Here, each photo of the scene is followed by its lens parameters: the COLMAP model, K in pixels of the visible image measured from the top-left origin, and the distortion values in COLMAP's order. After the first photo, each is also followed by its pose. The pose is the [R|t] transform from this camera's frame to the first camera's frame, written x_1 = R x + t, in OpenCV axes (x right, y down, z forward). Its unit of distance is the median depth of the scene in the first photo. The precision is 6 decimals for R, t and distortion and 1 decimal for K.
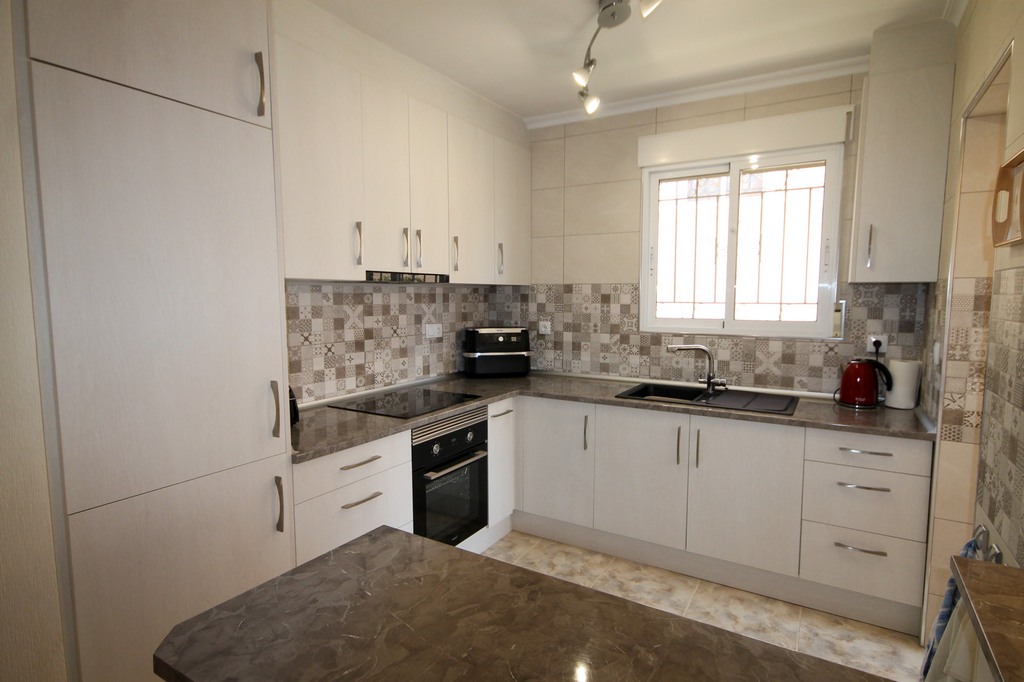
lens RADIAL K [[545.8, 0, 516.8], [0, 545.8, 343.9], [0, 0, 1]] dist [0.002125, 0.000614]
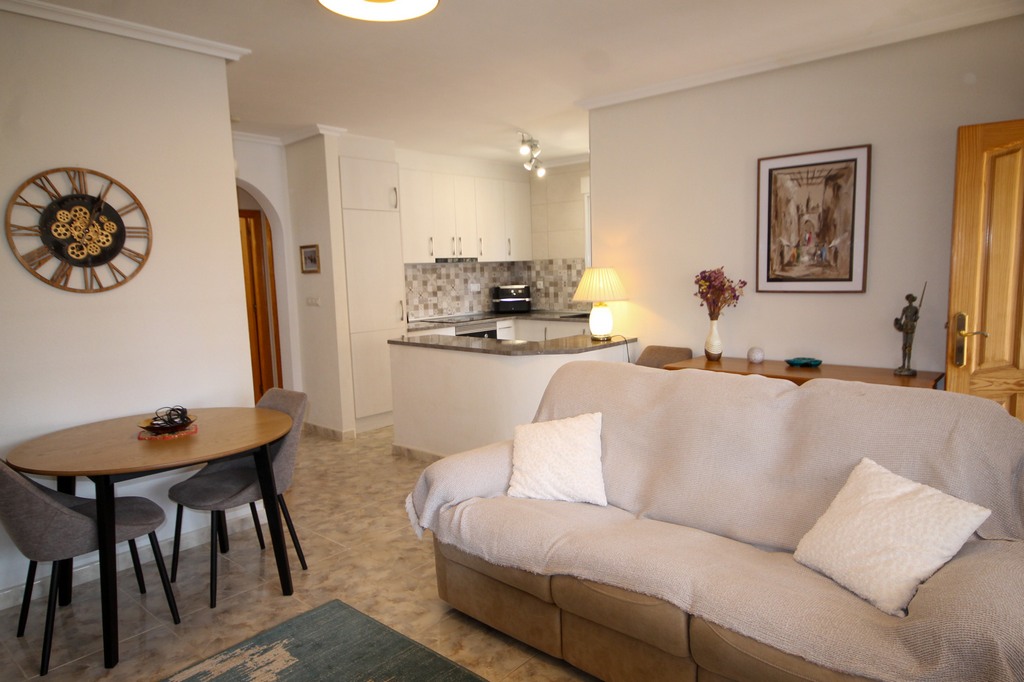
lens RADIAL K [[672.7, 0, 529.4], [0, 672.7, 342.7], [0, 0, 1]] dist [0.000609, 0.019859]
pose [[0.984393, -0.010973, -0.175640, 0.426410], [0.015271, 0.999616, 0.023140, 0.113111], [0.175319, -0.025461, 0.984182, -1.211063]]
